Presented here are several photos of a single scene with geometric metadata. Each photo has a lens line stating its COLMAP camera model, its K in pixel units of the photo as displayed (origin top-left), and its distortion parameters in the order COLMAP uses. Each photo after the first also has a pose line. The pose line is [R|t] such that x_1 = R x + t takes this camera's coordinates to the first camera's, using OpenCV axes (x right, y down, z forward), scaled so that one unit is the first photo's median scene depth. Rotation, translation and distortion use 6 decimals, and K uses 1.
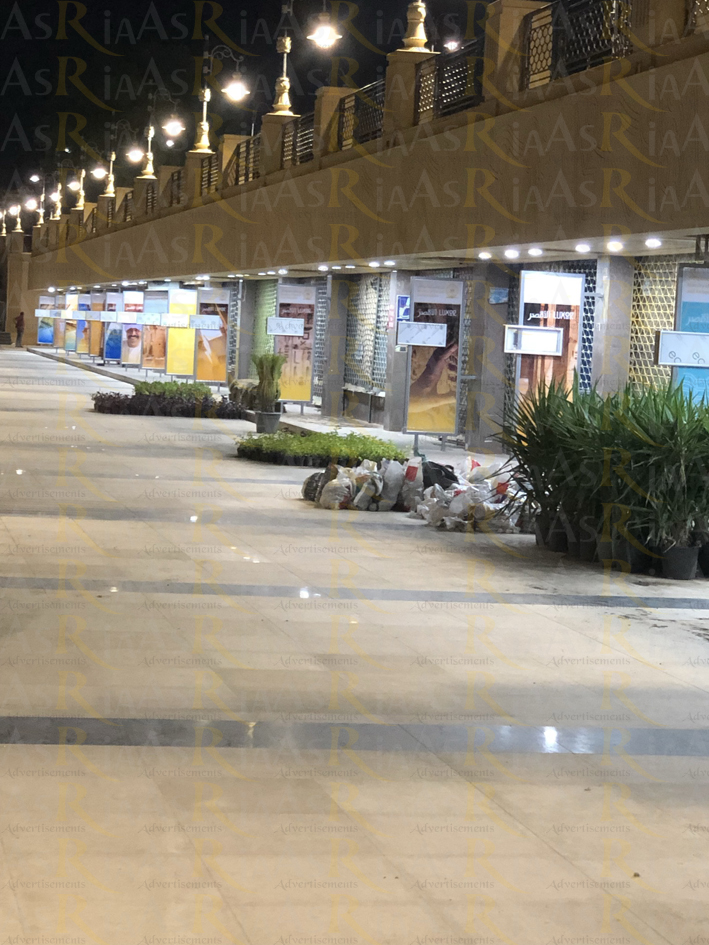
lens RADIAL K [[2317.6, 0, 353.2], [0, 2317.6, 469.4], [0, 0, 1]] dist [-0.335994, 0.000000]
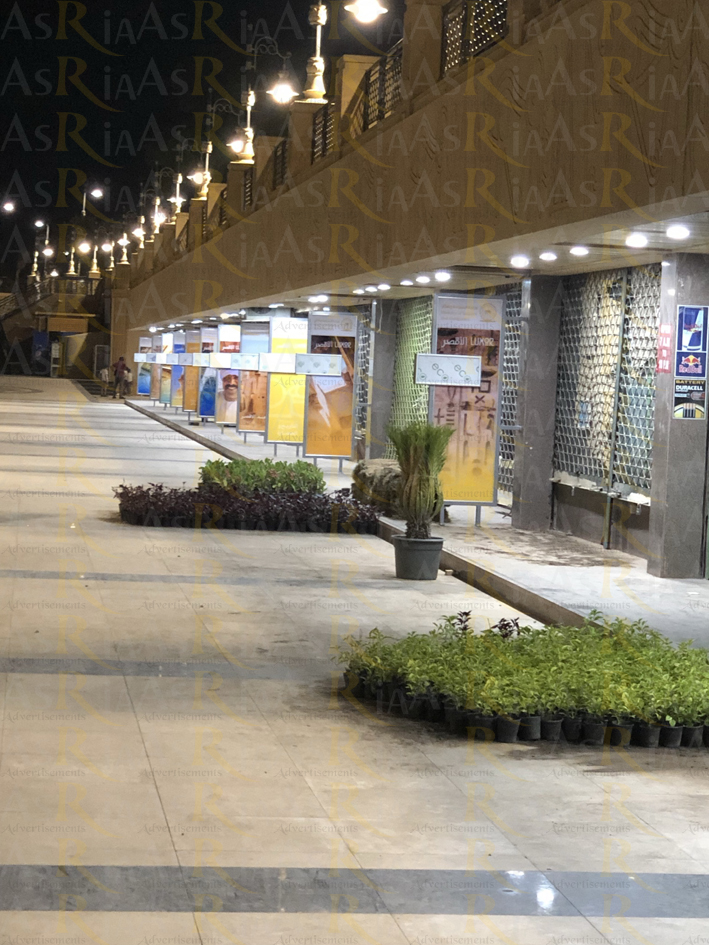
lens RADIAL K [[2317.6, 0, 360.0], [0, 2317.6, 470.8], [0, 0, 1]] dist [-0.335994, 0.000000]
pose [[0.998174, -0.000467, -0.060409, -0.013695], [-0.000769, 0.999791, -0.020440, -0.020851], [0.060406, 0.020449, 0.997964, 0.355559]]
